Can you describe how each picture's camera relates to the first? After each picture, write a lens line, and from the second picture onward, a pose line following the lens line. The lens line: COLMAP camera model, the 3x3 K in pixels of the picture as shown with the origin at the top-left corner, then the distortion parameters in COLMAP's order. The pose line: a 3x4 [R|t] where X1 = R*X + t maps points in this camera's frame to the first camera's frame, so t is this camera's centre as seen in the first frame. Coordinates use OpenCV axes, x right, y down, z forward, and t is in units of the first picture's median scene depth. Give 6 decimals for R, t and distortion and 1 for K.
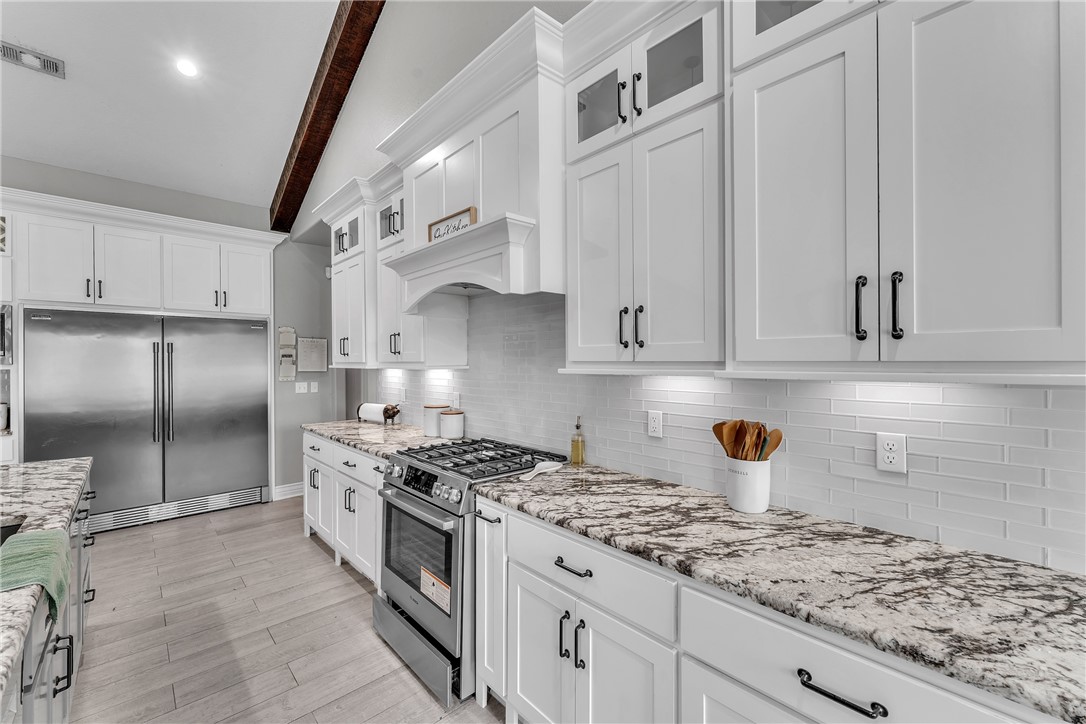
lens RADIAL K [[449.9, 0, 542.3], [0, 449.9, 362.0], [0, 0, 1]] dist [-0.004701, -0.000391]
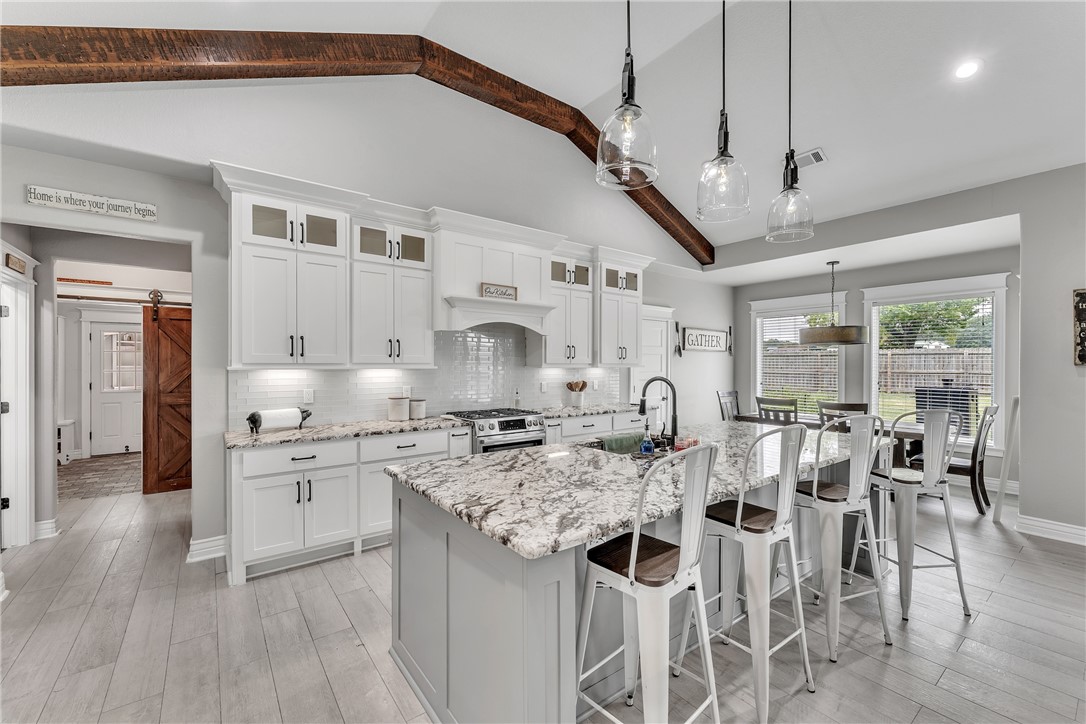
lens RADIAL K [[449.9, 0, 542.8], [0, 449.9, 361.0], [0, 0, 1]] dist [-0.004701, -0.000391]
pose [[0.088233, 0.011415, 0.996034, -2.866235], [-0.000670, 0.999935, -0.011400, 0.016292], [-0.996100, 0.000338, 0.088235, 0.922671]]
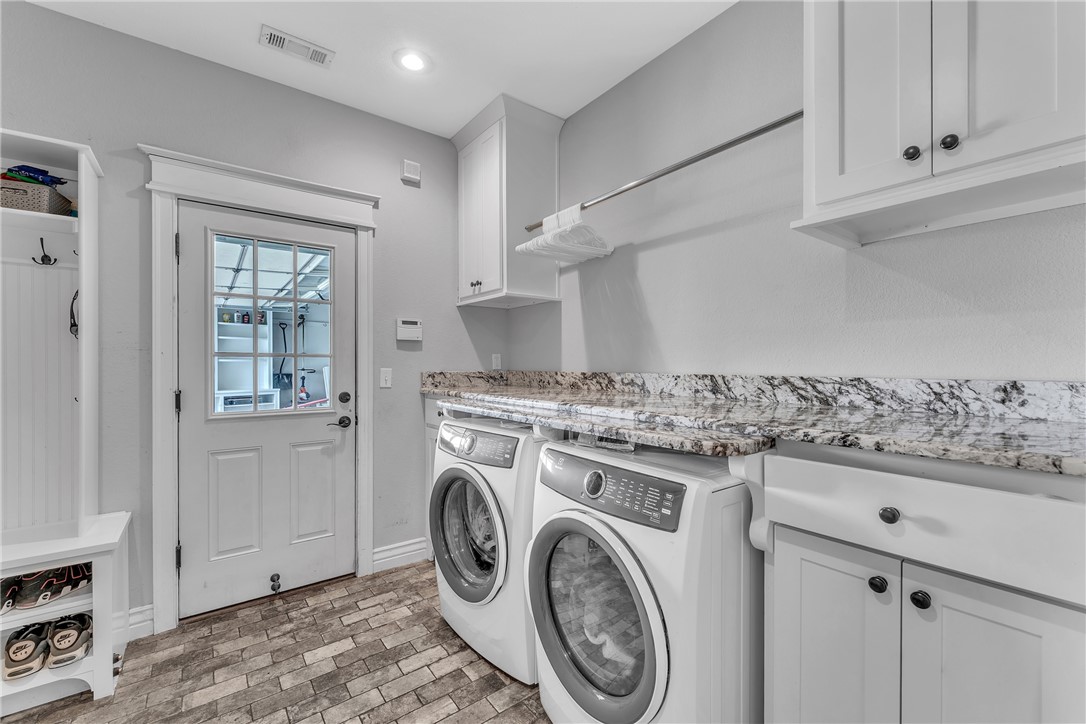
lens RADIAL K [[449.9, 0, 541.3], [0, 449.9, 364.4], [0, 0, 1]] dist [-0.004701, -0.000391]
pose [[0.084318, 0.006364, 0.996419, -0.604698], [0.001402, 0.999978, -0.006506, 0.093850], [-0.996438, 0.001945, 0.084307, 3.916935]]
